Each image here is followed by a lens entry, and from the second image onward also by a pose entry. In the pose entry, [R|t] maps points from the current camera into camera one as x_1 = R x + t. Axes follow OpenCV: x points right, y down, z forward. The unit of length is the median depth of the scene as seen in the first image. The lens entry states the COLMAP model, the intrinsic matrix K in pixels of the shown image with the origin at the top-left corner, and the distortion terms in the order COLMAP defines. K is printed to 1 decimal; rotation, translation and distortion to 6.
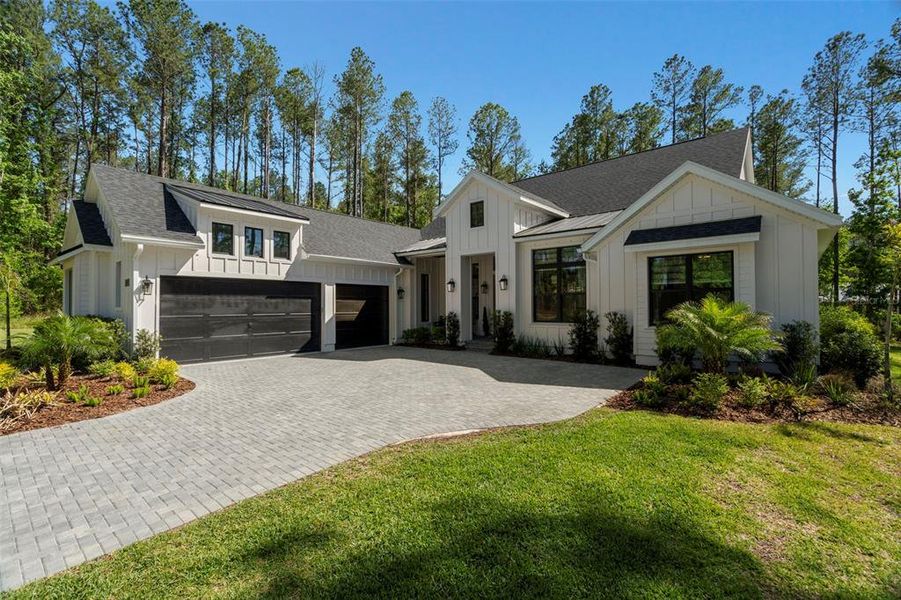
lens RADIAL K [[404.3, 0, 461.0], [0, 404.3, 301.7], [0, 0, 1]] dist [-0.004538, 0.003510]
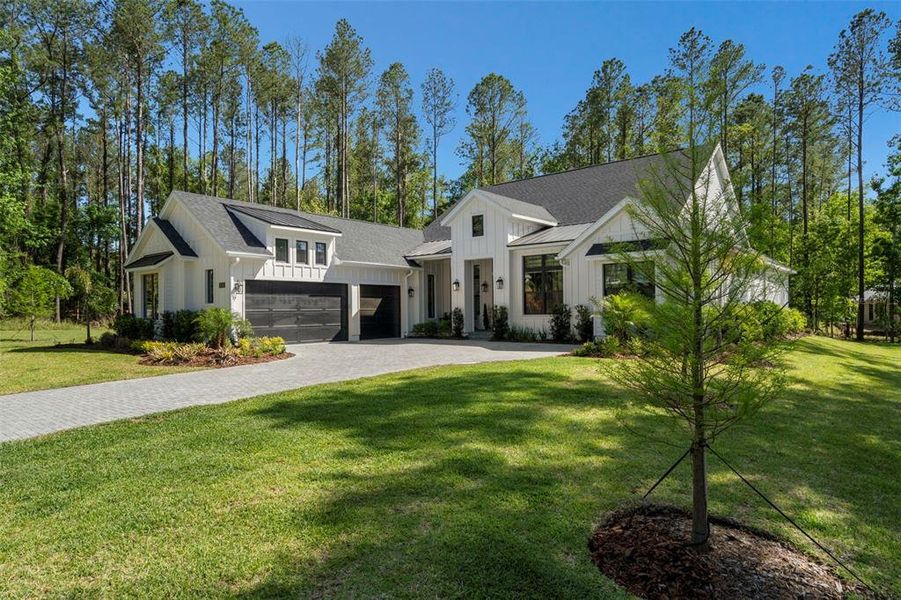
lens RADIAL K [[548.7, 0, 471.1], [0, 548.7, 309.2], [0, 0, 1]] dist [0.008302, 0.002600]
pose [[0.999596, -0.007670, 0.027361, -0.026234], [0.007415, 0.999928, 0.009418, 0.015654], [-0.027431, -0.009211, 0.999581, -0.621937]]
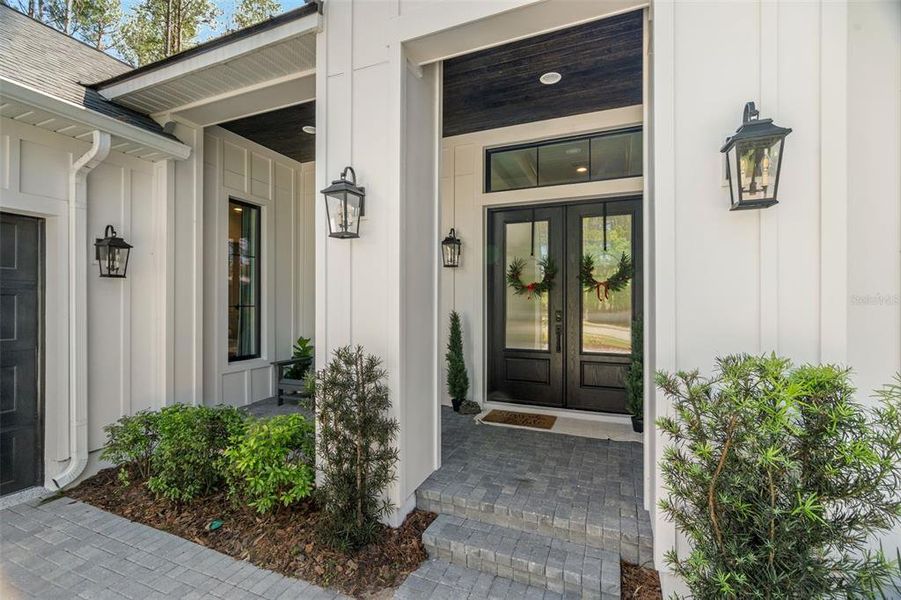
lens RADIAL K [[404.3, 0, 451.5], [0, 404.3, 298.3], [0, 0, 1]] dist [-0.004538, 0.003510]
pose [[0.963594, 0.011157, 0.267135, -0.028407], [-0.012107, 0.999925, 0.001908, 0.001564], [-0.267094, -0.005073, 0.963657, 0.830464]]
